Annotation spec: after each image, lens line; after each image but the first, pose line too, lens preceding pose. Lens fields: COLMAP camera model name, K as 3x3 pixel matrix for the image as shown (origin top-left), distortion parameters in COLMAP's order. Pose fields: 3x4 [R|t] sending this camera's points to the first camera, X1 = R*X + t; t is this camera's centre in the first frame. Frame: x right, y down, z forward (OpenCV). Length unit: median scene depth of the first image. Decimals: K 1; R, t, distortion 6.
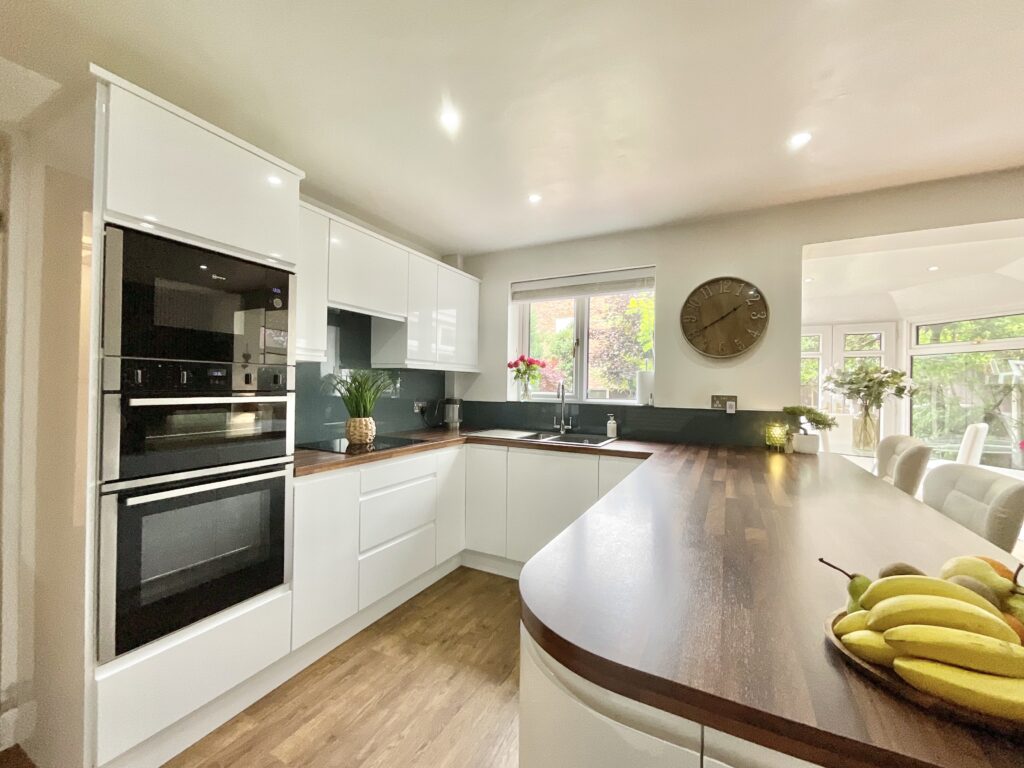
lens RADIAL K [[415.9, 0, 511.6], [0, 415.9, 384.7], [0, 0, 1]] dist [-0.000833, -0.000483]
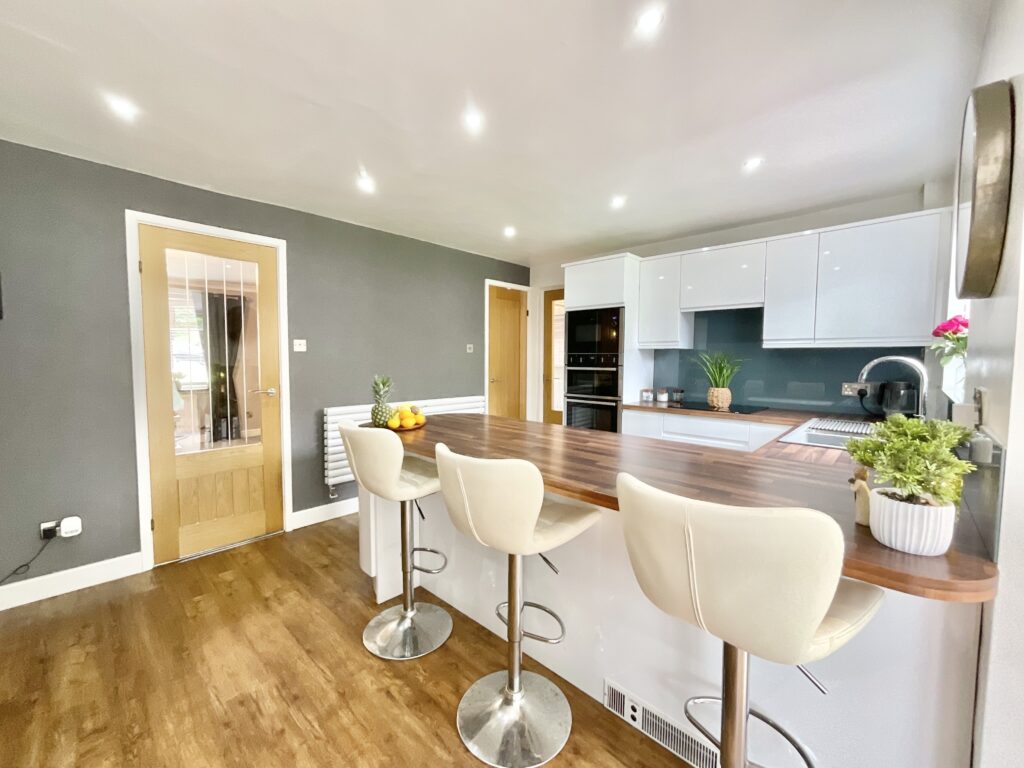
lens RADIAL K [[415.9, 0, 506.8], [0, 415.9, 382.6], [0, 0, 1]] dist [-0.000833, -0.000483]
pose [[-0.280171, 0.043602, -0.958959, 1.003303], [-0.001154, 0.998952, 0.045757, 0.003105], [0.959949, 0.013927, -0.279827, 0.655963]]
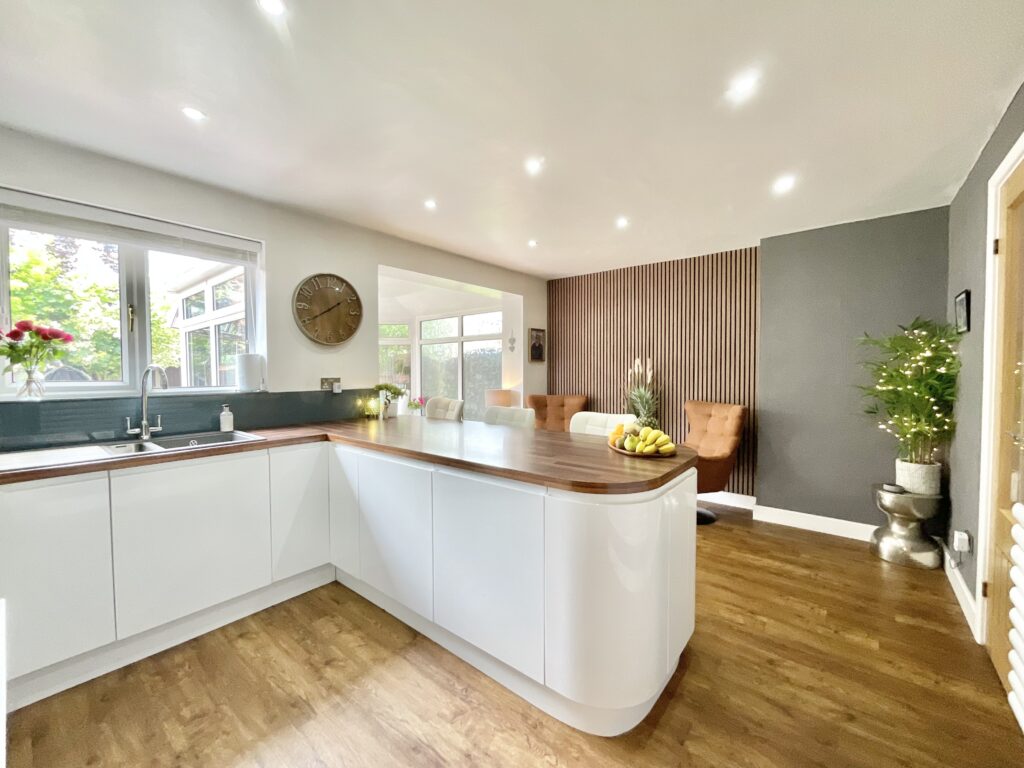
lens RADIAL K [[415.9, 0, 510.0], [0, 415.9, 382.8], [0, 0, 1]] dist [-0.000833, -0.000483]
pose [[0.201345, -0.046692, 0.978407, -0.502196], [0.000777, 0.998871, 0.047508, -0.014157], [-0.979520, -0.008805, 0.201153, 0.276340]]
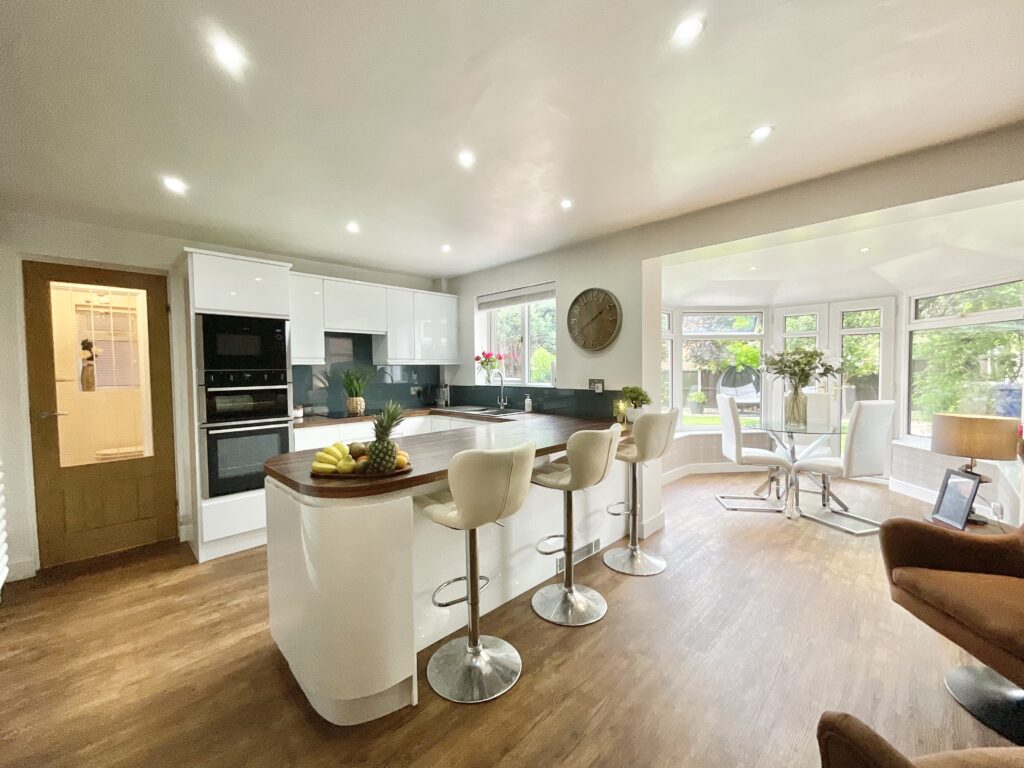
lens RADIAL K [[415.9, 0, 512.8], [0, 415.9, 384.8], [0, 0, 1]] dist [-0.000833, -0.000483]
pose [[0.953655, -0.013782, -0.300587, 0.638590], [0.026436, 0.998925, 0.038070, -0.012819], [0.299739, -0.044252, 0.952994, -0.318402]]
